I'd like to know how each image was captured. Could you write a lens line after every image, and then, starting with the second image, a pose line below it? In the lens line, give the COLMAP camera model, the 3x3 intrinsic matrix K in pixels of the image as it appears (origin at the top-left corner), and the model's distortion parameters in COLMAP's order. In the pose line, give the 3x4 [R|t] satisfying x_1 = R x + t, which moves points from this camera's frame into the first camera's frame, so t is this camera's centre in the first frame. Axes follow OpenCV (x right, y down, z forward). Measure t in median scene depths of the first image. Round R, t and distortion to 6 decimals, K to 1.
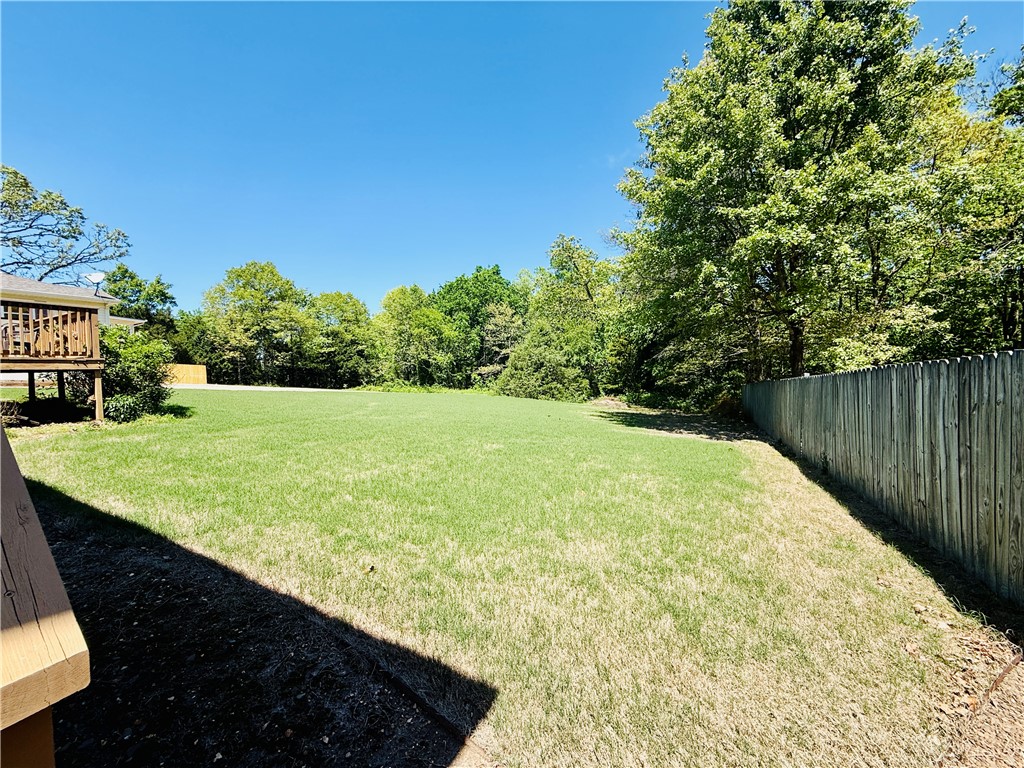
lens RADIAL K [[405.4, 0, 512.3], [0, 405.4, 377.6], [0, 0, 1]] dist [-0.001767, -0.000328]
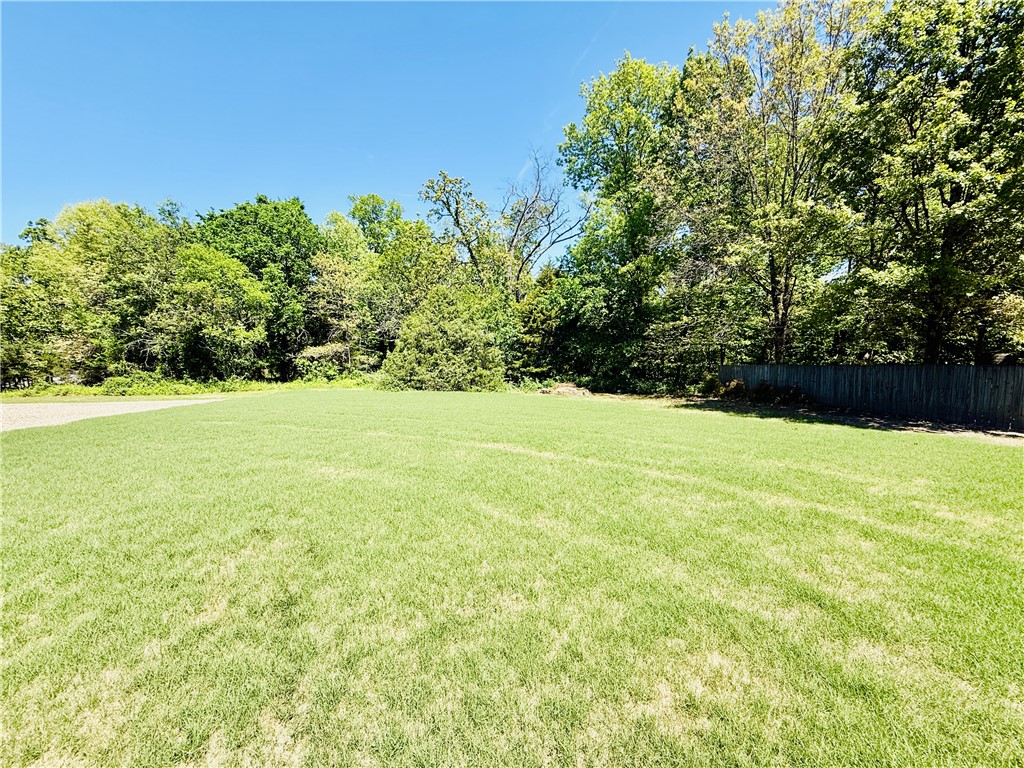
lens RADIAL K [[405.4, 0, 511.8], [0, 405.4, 383.4], [0, 0, 1]] dist [-0.001767, -0.000328]
pose [[0.793511, -0.064843, 0.605092, -0.226424], [0.020987, 0.996631, 0.079280, -0.013043], [-0.608194, -0.050211, 0.792199, 0.262766]]
